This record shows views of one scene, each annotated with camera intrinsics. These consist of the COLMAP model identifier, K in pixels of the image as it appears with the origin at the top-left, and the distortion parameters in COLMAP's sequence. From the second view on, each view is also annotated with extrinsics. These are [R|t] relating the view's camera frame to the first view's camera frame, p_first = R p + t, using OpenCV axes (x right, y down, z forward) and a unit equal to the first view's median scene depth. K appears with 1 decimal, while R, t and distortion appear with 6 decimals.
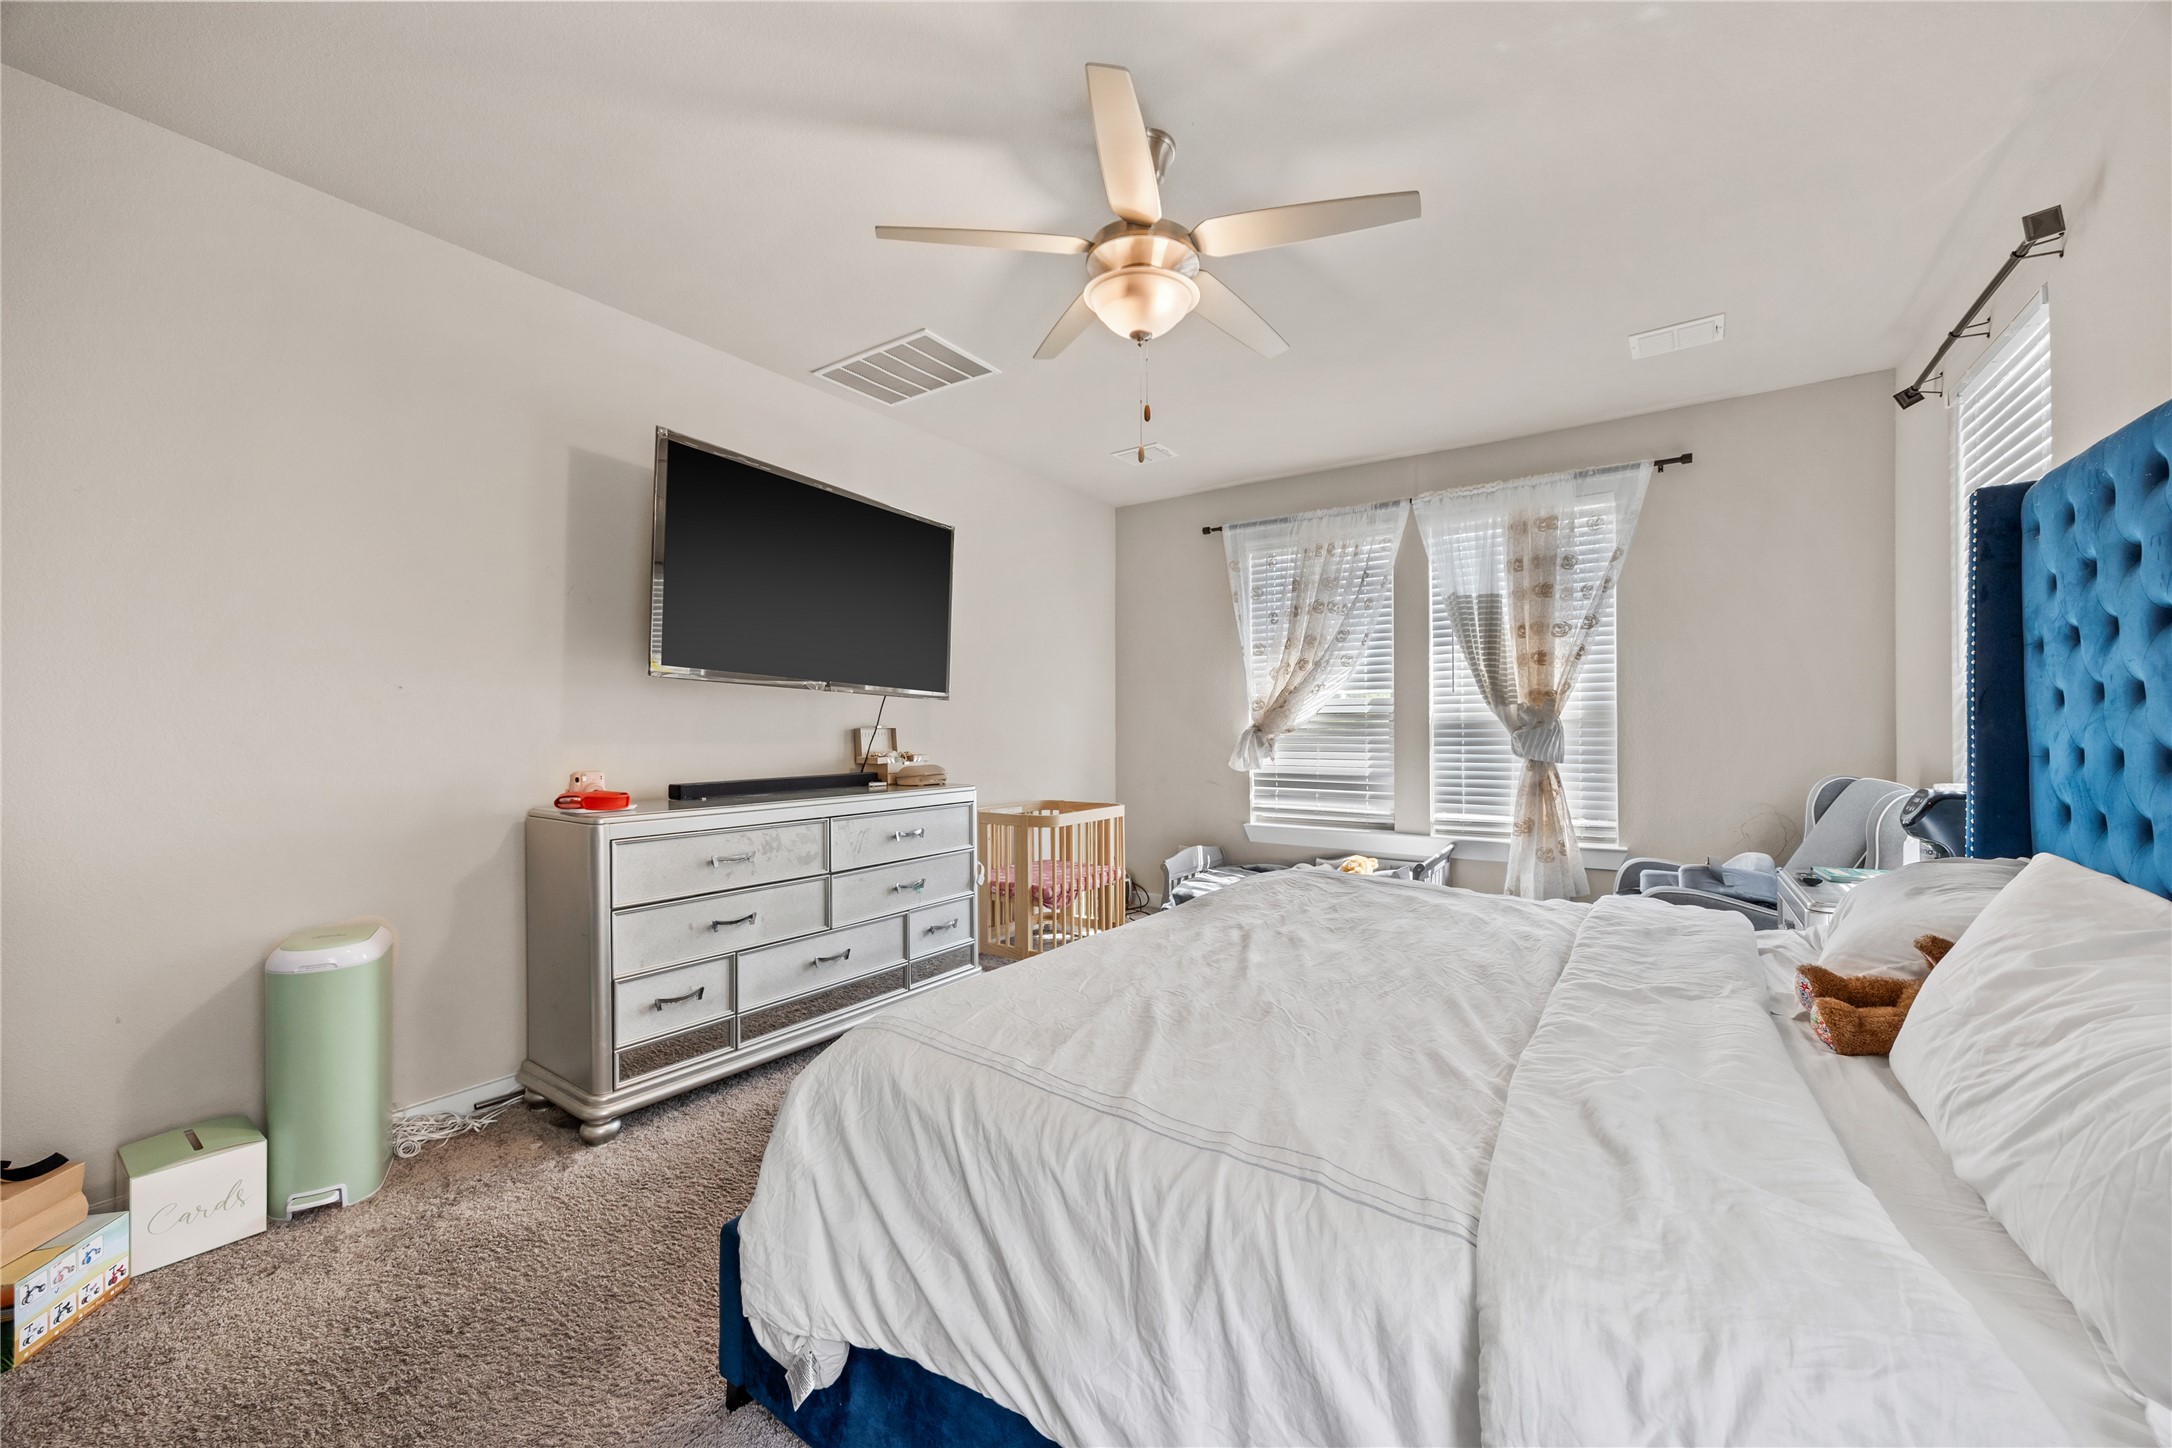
lens RADIAL K [[822.0, 0, 1092.0], [0, 822.0, 722.5], [0, 0, 1]] dist [-0.005734, -0.000428]
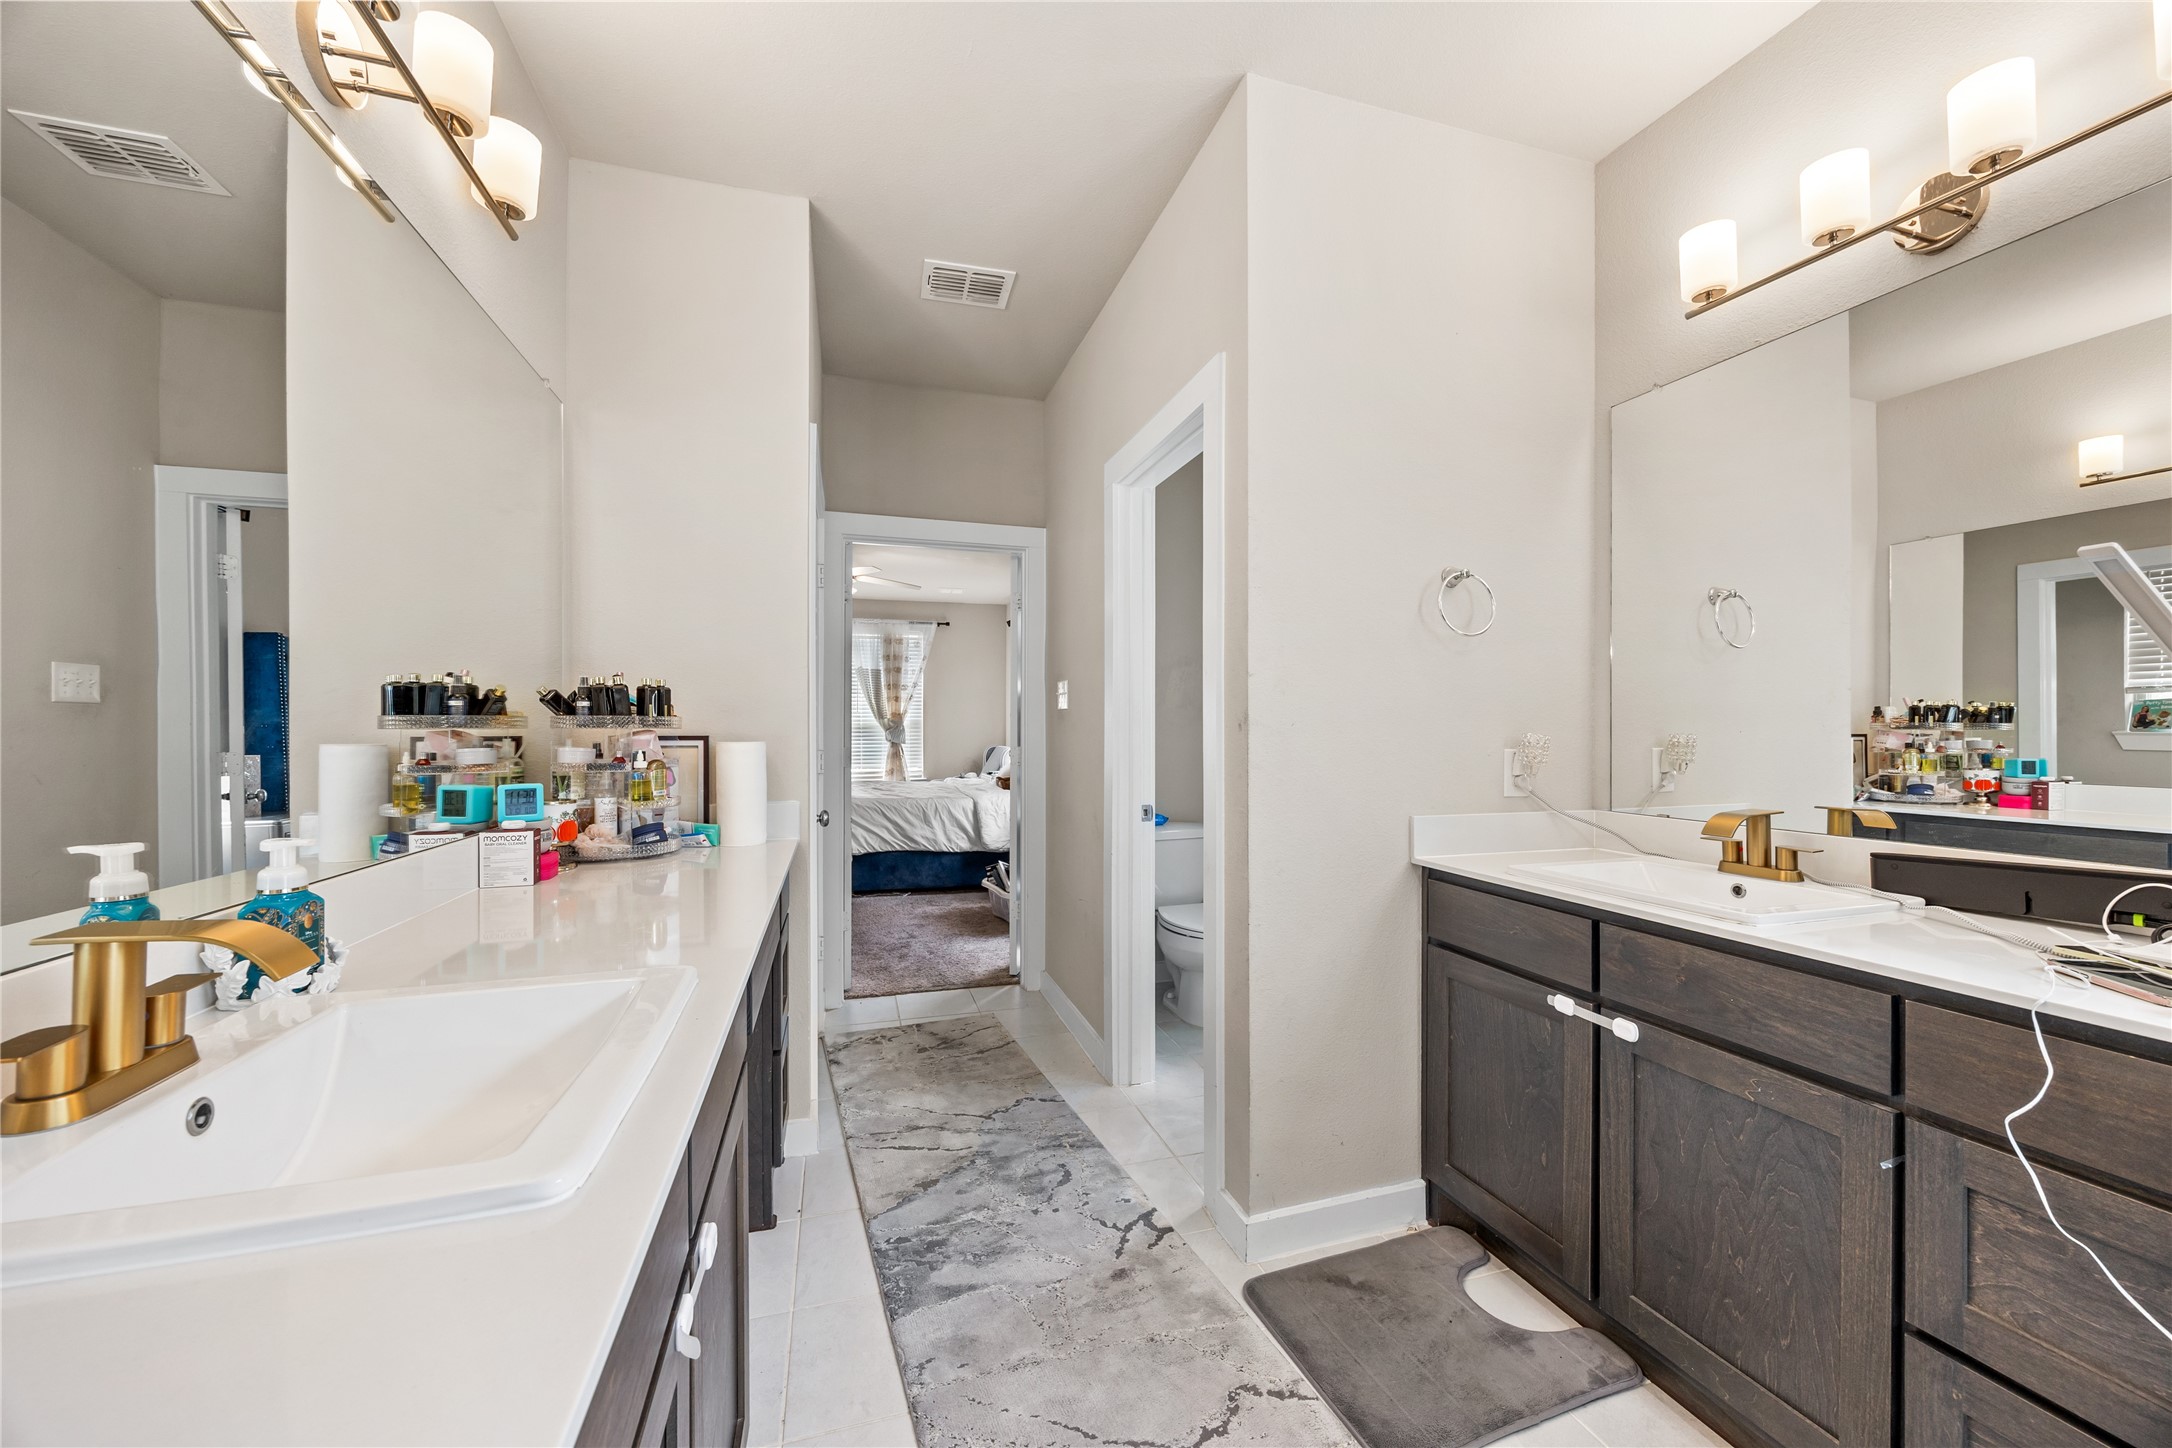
lens RADIAL K [[822.0, 0, 1092.0], [0, 822.0, 722.5], [0, 0, 1]] dist [-0.005734, -0.000428]
pose [[0.626634, 0.008602, 0.779267, -0.854935], [-0.005192, 0.999963, -0.006863, 0.000954], [-0.779297, 0.000255, 0.626655, -0.827048]]
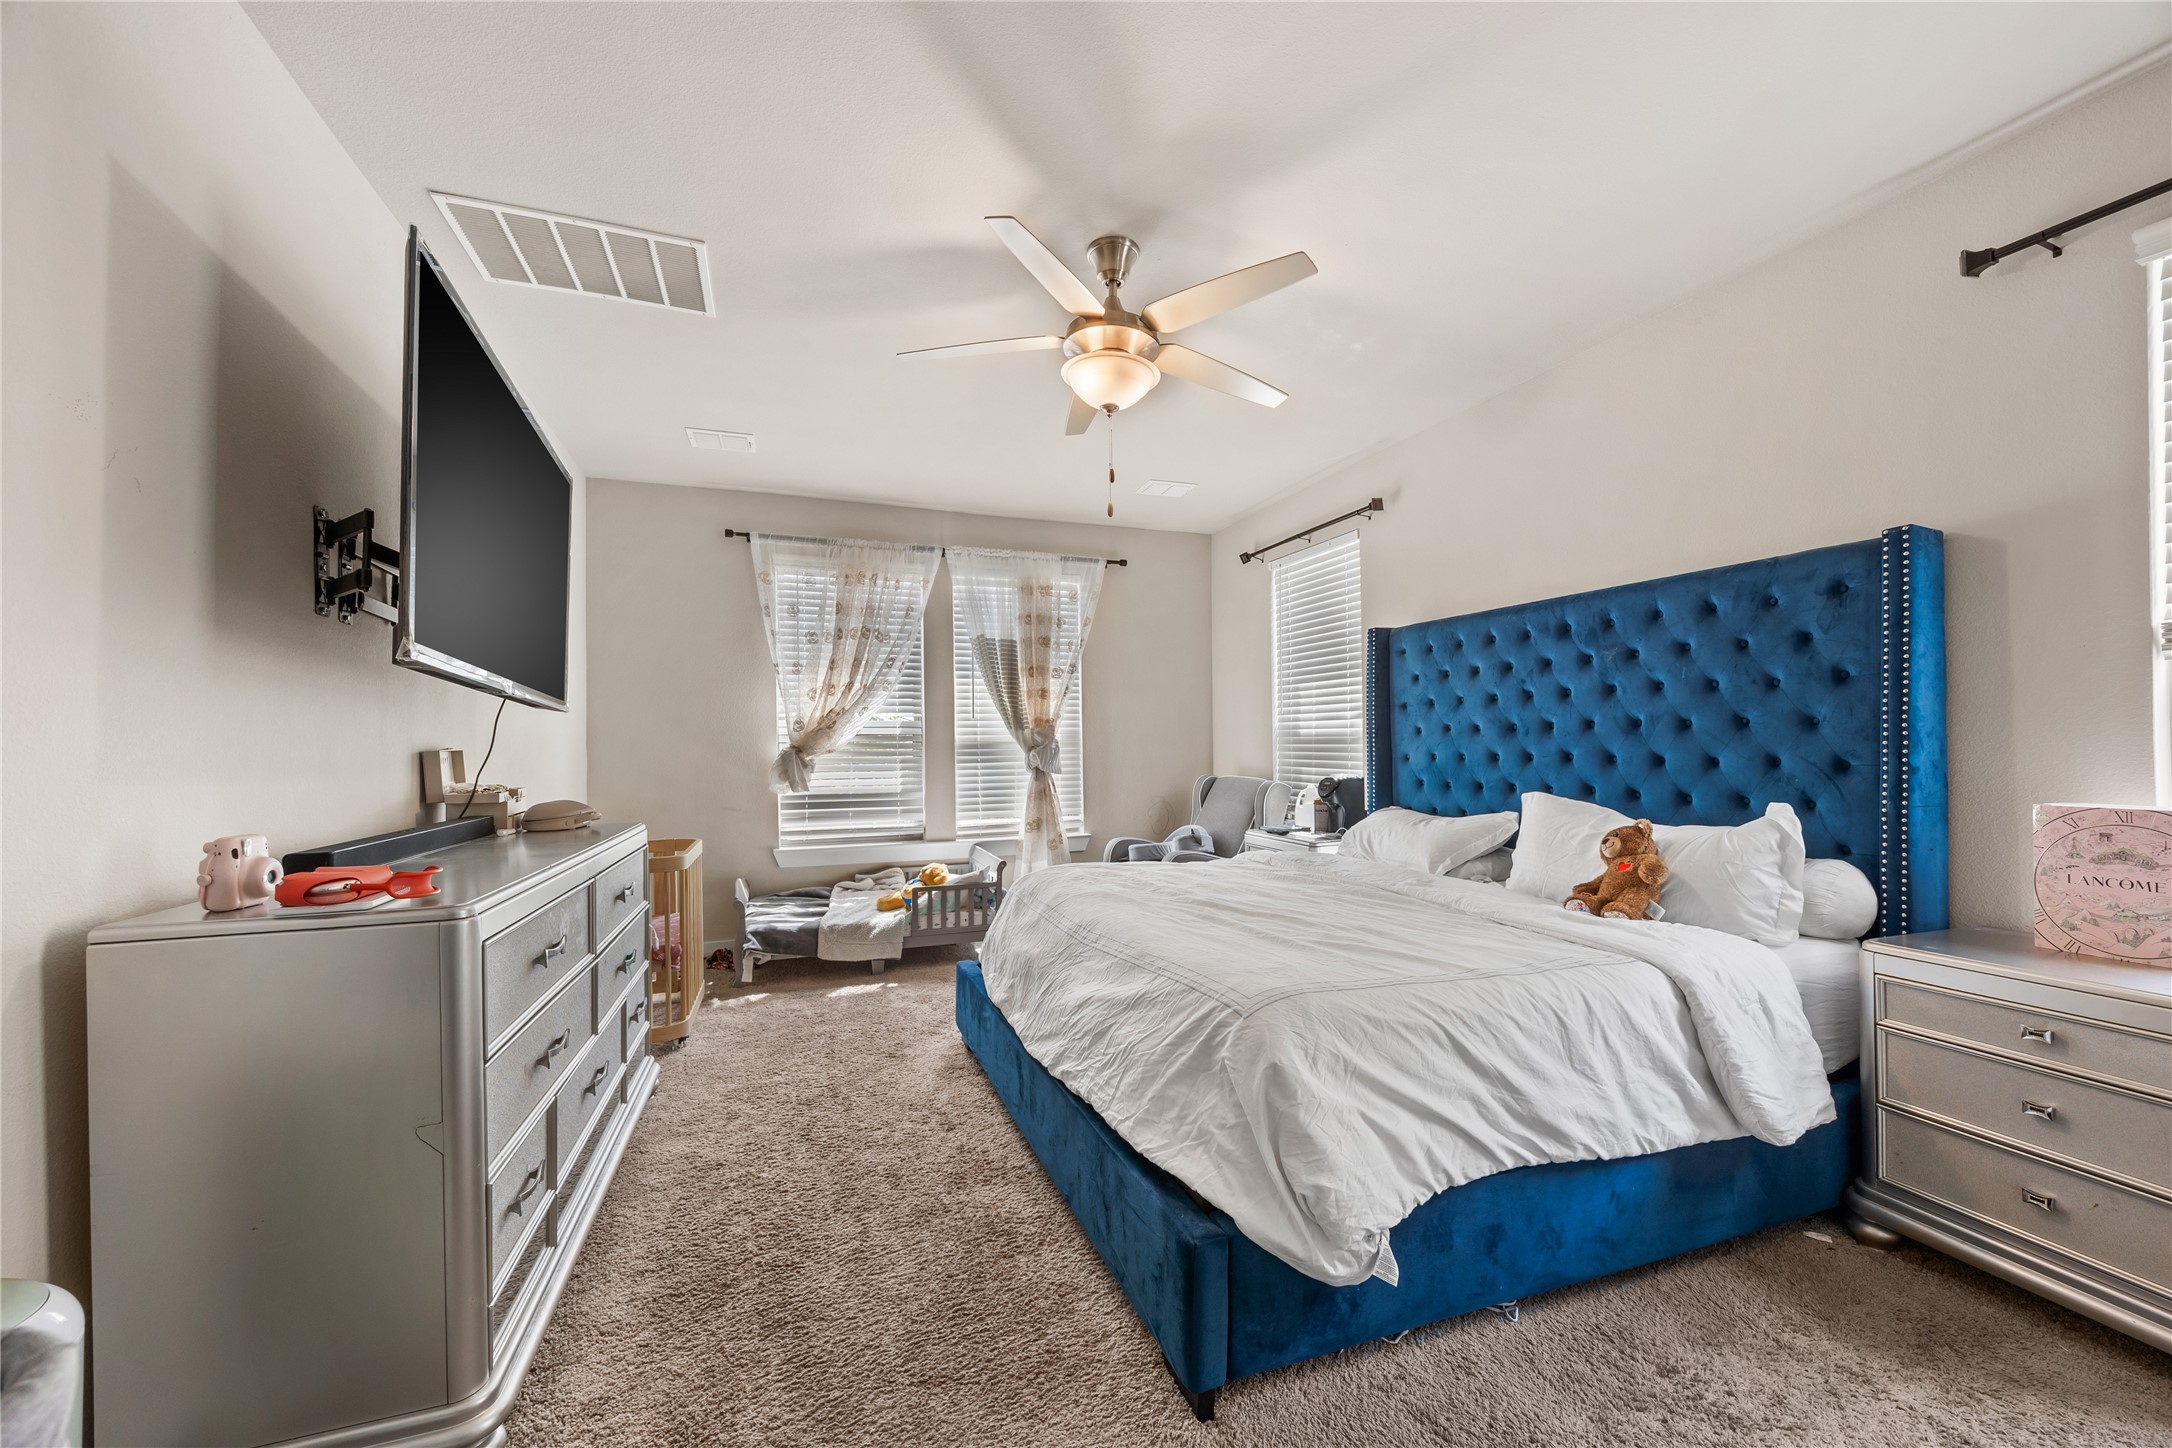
lens RADIAL K [[824.5, 0, 1091.7], [0, 824.5, 739.9], [0, 0, 1]] dist [-0.003845, 0.000055]
pose [[0.575737, 0.003061, 0.817629, -0.443917], [0.002029, 0.999985, -0.005173, 0.001635], [-0.817633, 0.004637, 0.575722, 0.173019]]
